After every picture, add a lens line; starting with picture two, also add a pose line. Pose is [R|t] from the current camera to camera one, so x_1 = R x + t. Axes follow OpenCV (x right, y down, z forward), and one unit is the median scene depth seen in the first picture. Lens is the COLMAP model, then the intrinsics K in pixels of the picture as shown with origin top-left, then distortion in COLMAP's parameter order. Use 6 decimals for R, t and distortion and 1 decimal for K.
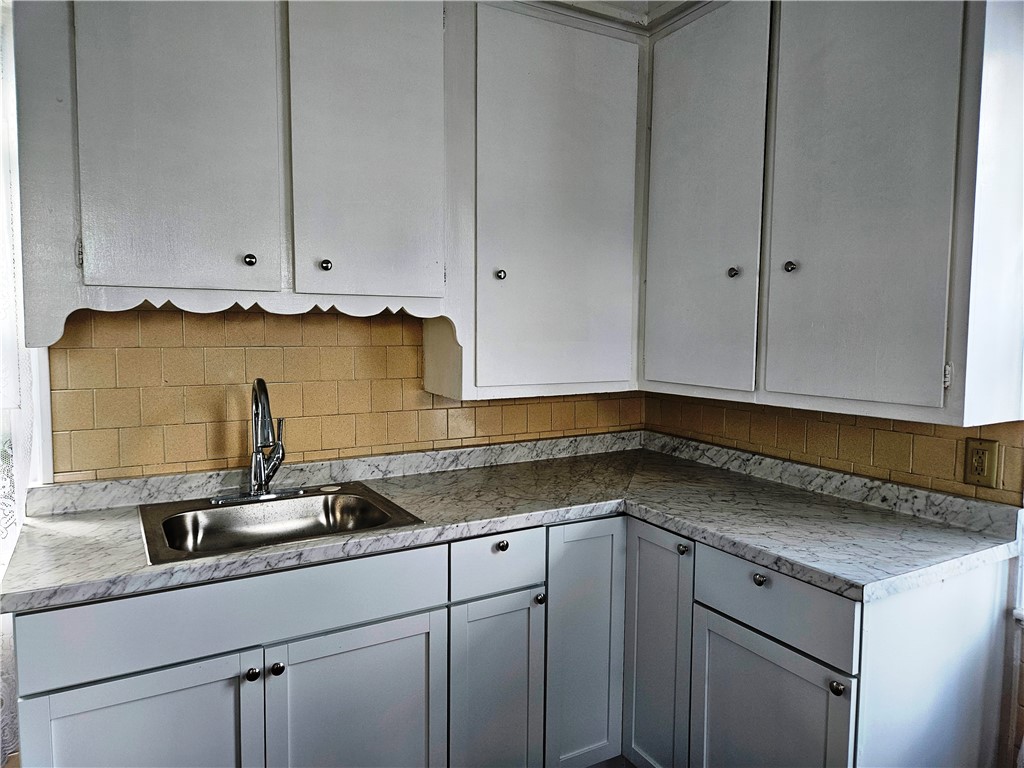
lens RADIAL K [[686.0, 0, 511.6], [0, 686.0, 379.4], [0, 0, 1]] dist [0.079784, -0.068551]
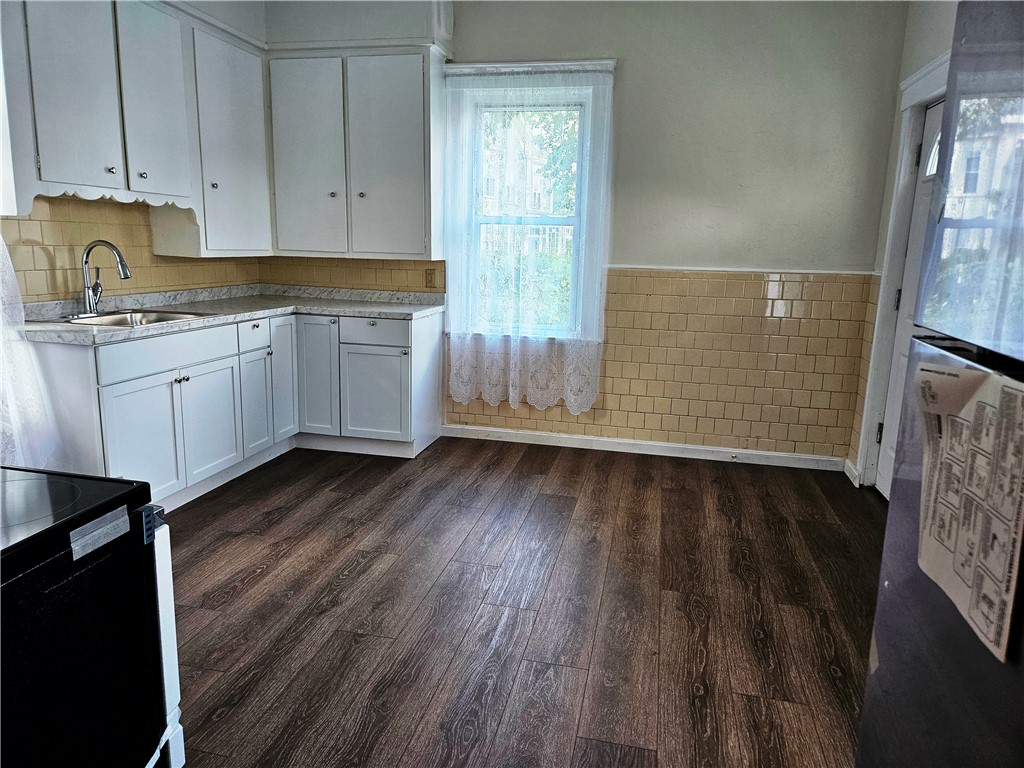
lens RADIAL K [[681.0, 0, 517.4], [0, 681.0, 380.1], [0, 0, 1]] dist [0.074076, -0.065239]
pose [[0.674154, -0.132203, 0.726663, -0.917300], [0.034283, 0.988391, 0.148013, 0.115166], [-0.737795, -0.074871, 0.670860, -0.879730]]
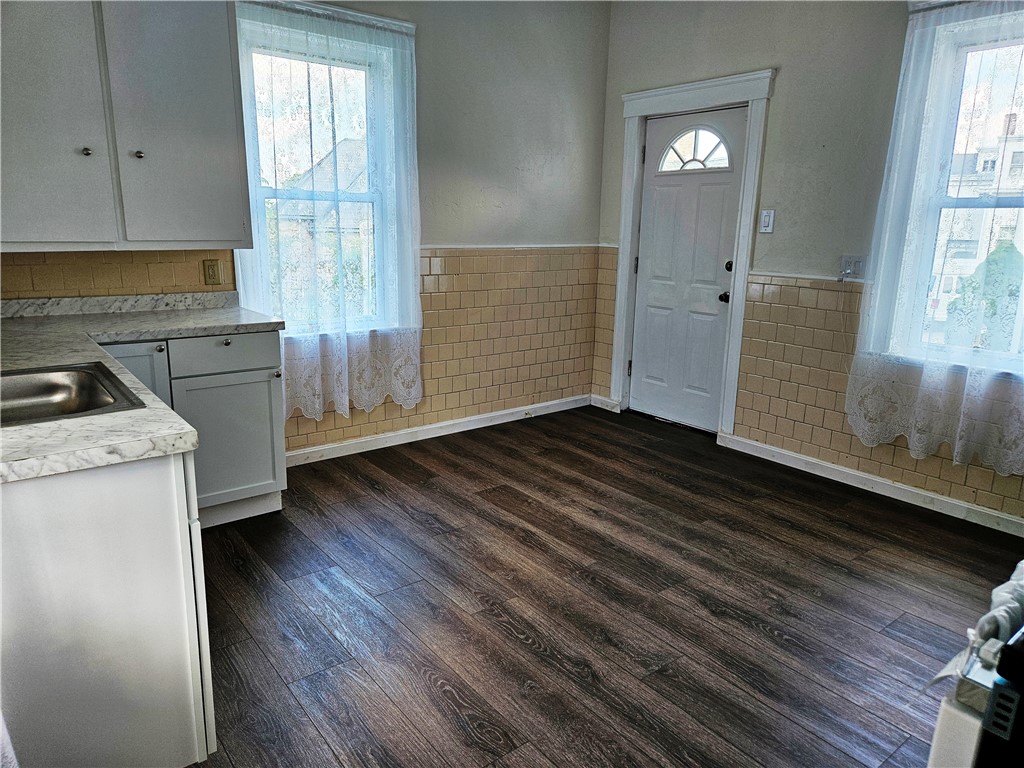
lens RADIAL K [[682.2, 0, 506.5], [0, 682.2, 376.9], [0, 0, 1]] dist [0.076999, -0.071567]
pose [[-0.137794, -0.228864, 0.963657, -1.208388], [0.056684, 0.969521, 0.238362, -0.008486], [-0.988838, 0.087469, -0.120621, 0.411712]]
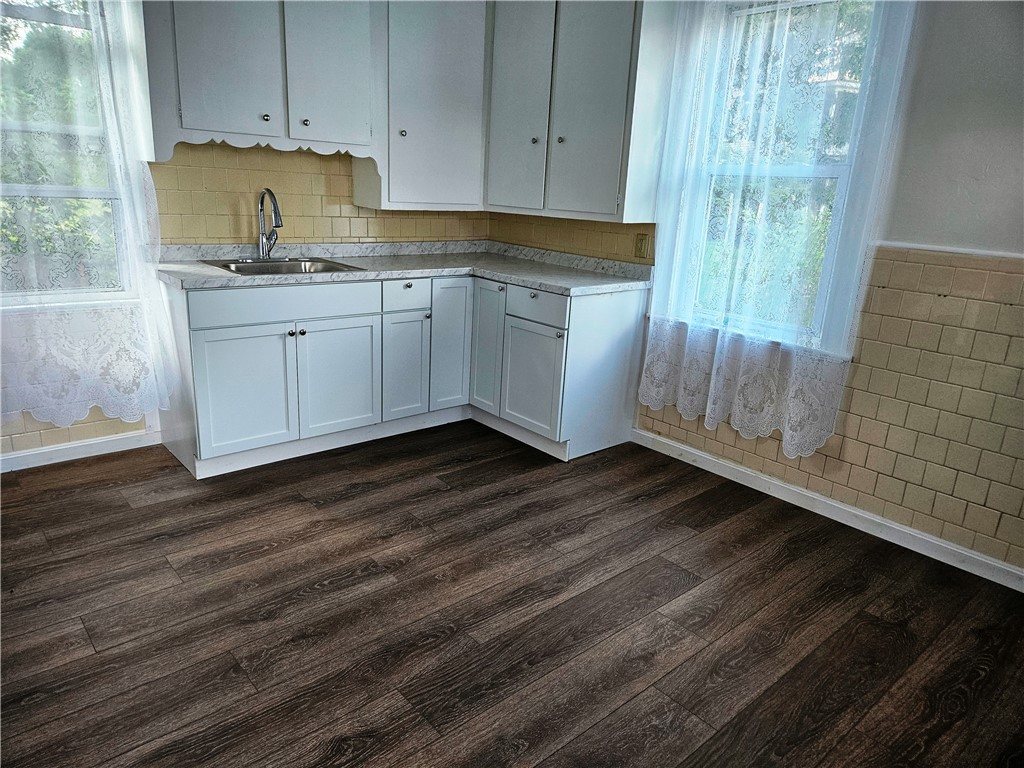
lens RADIAL K [[686.0, 0, 511.6], [0, 686.0, 379.4], [0, 0, 1]] dist [0.079784, -0.068551]
pose [[0.980155, -0.011724, 0.197886, -0.106377], [-0.029042, 0.978986, 0.201849, 0.094577], [-0.196095, -0.203591, 0.959217, -0.872234]]
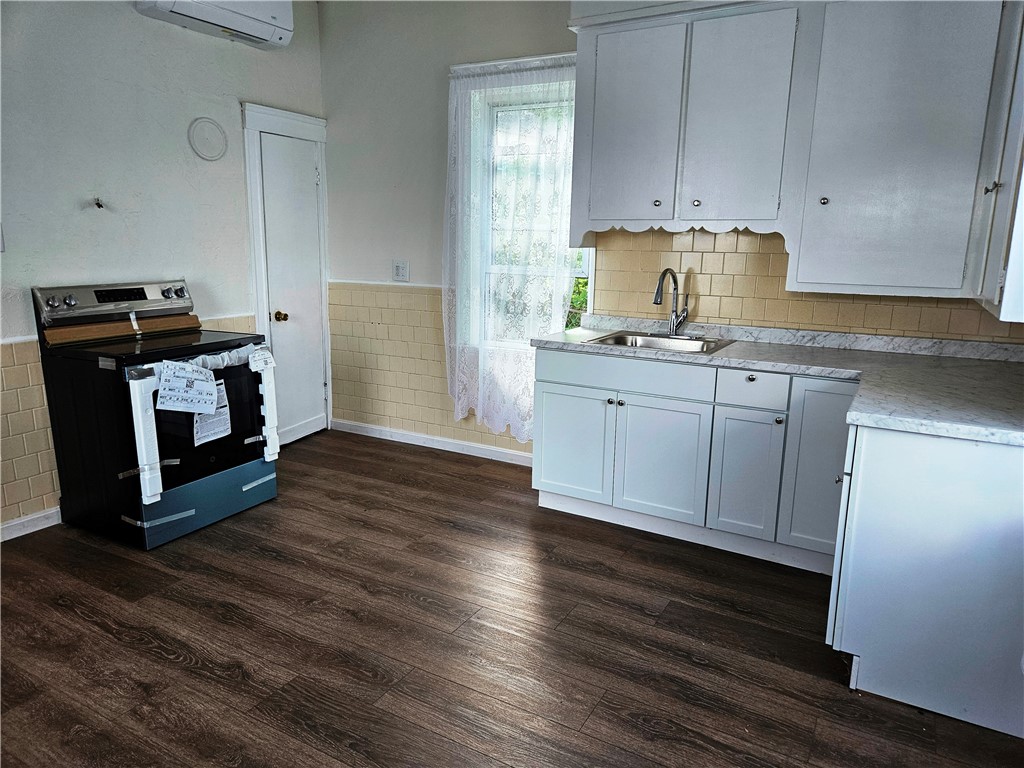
lens RADIAL K [[686.0, 0, 511.6], [0, 686.0, 379.4], [0, 0, 1]] dist [0.079784, -0.068551]
pose [[0.500673, 0.173106, -0.848151, 0.984067], [-0.082166, 0.984881, 0.152509, 0.041781], [0.861728, -0.006668, 0.507326, -0.270776]]
